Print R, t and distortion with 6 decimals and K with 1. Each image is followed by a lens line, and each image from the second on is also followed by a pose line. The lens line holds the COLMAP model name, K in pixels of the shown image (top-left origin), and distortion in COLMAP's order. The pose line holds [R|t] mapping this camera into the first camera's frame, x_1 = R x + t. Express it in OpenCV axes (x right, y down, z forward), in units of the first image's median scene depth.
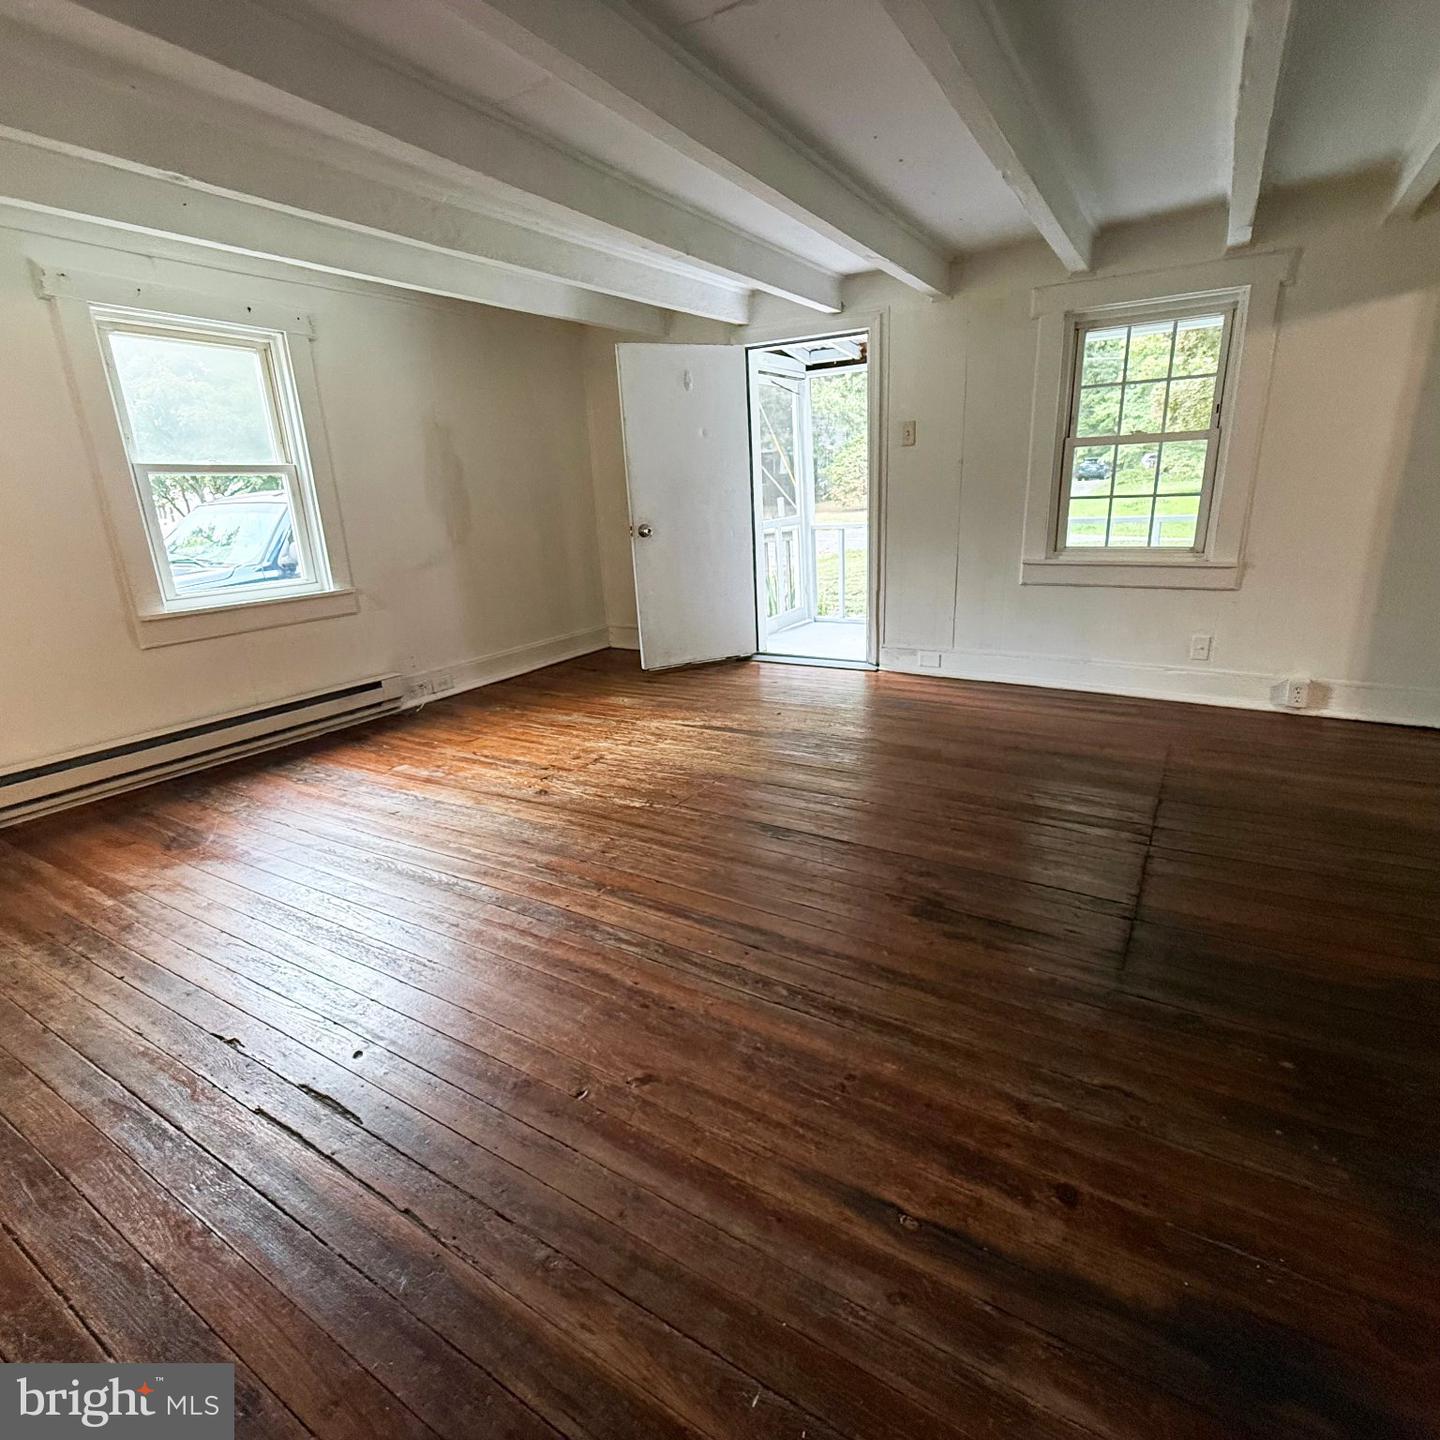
lens RADIAL K [[765.5, 0, 720.0], [0, 765.5, 720.0], [0, 0, 1]] dist [0.003405, -0.001654]
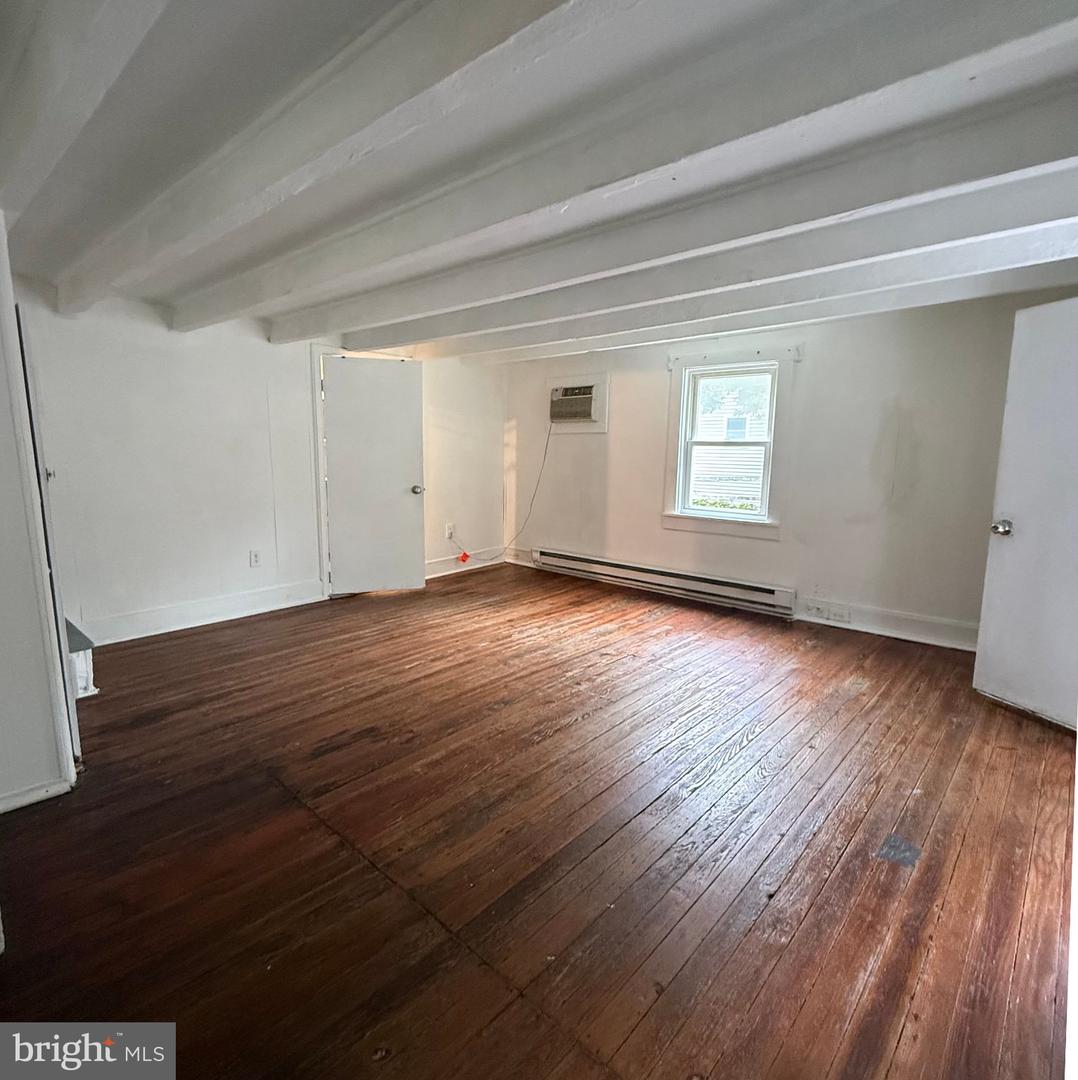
lens RADIAL K [[589.3, 0, 508.1], [0, 589.3, 544.9], [0, 0, 1]] dist [-0.004842, -0.000670]
pose [[-0.212828, 0.203943, -0.955569, 0.846785], [-0.275432, 0.925792, 0.258933, -0.341667], [0.937466, 0.318302, -0.140862, 0.834295]]
